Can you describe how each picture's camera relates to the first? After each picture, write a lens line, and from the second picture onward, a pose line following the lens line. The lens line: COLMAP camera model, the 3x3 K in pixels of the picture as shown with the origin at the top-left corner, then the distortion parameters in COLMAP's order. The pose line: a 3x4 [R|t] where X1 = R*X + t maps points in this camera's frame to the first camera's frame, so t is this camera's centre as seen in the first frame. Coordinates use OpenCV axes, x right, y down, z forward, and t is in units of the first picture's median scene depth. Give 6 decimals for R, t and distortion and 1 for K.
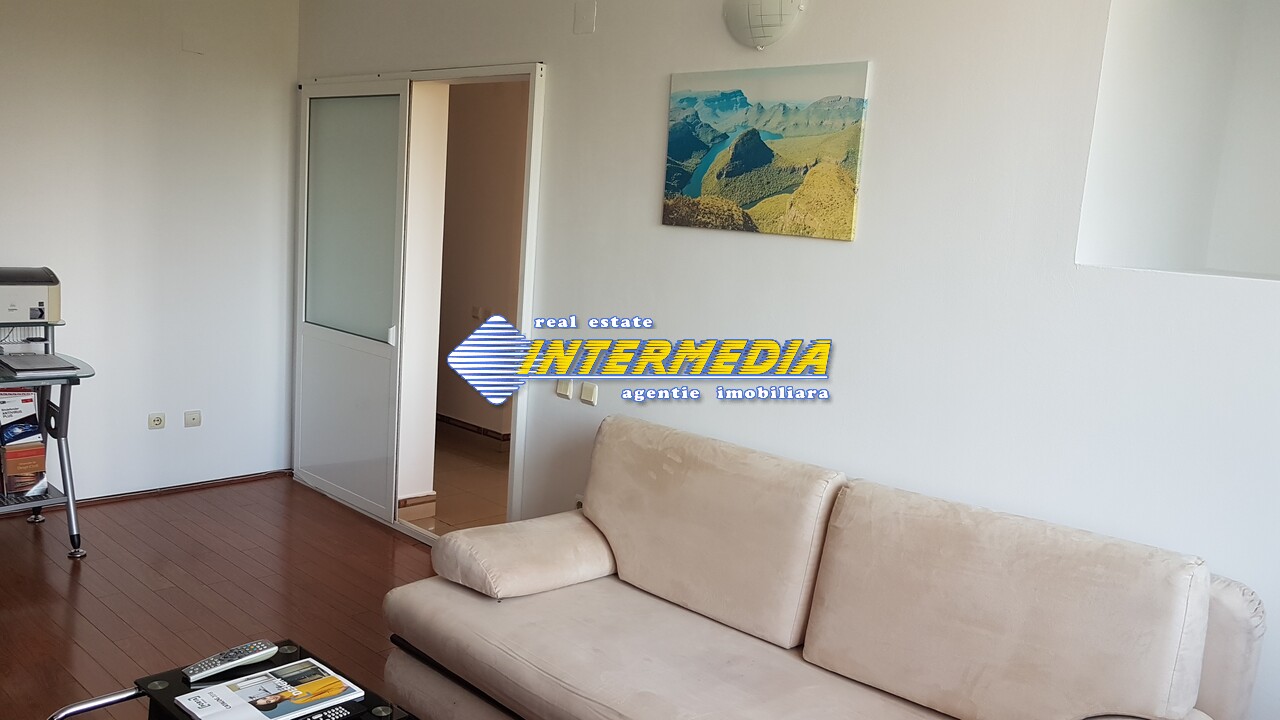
lens RADIAL K [[1019.8, 0, 635.0], [0, 1019.8, 381.3], [0, 0, 1]] dist [-0.005098, -0.002772]
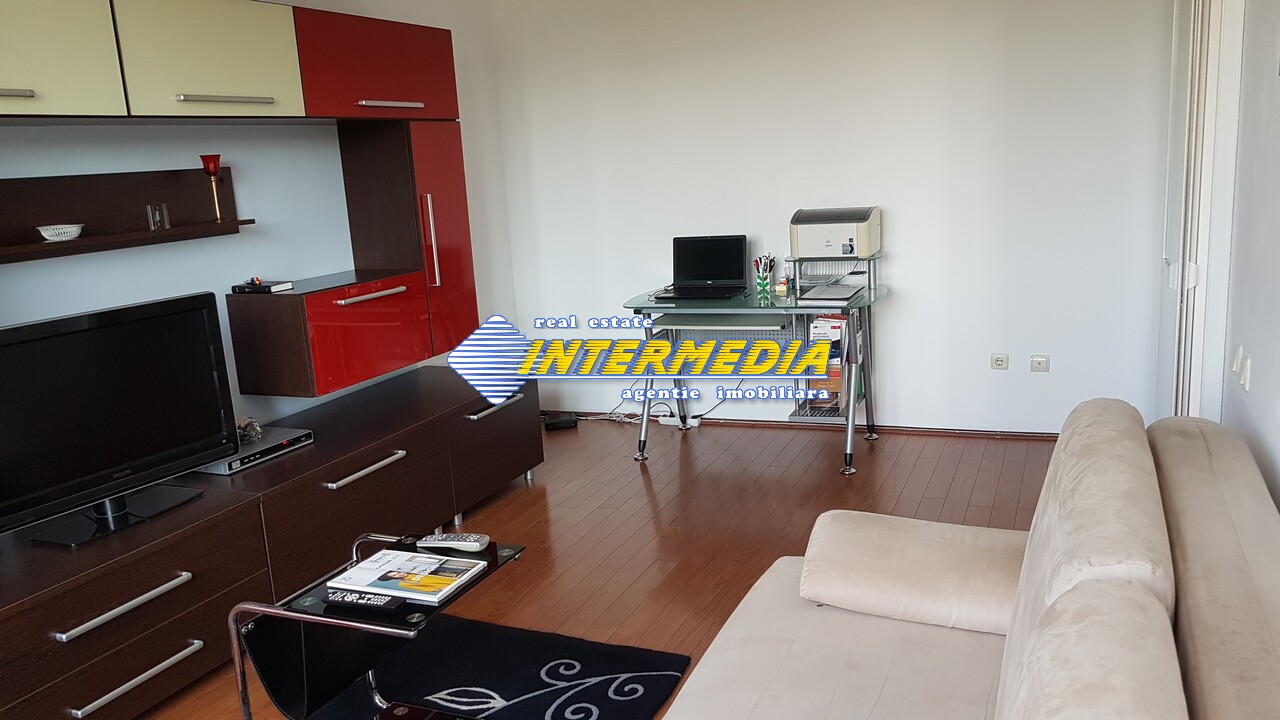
lens RADIAL K [[1019.8, 0, 635.0], [0, 1019.8, 381.3], [0, 0, 1]] dist [-0.005098, -0.002772]
pose [[0.327845, 0.114253, -0.937798, 0.385657], [-0.064157, 0.993061, 0.098557, -0.018289], [0.942551, 0.027855, 0.332900, 0.419392]]
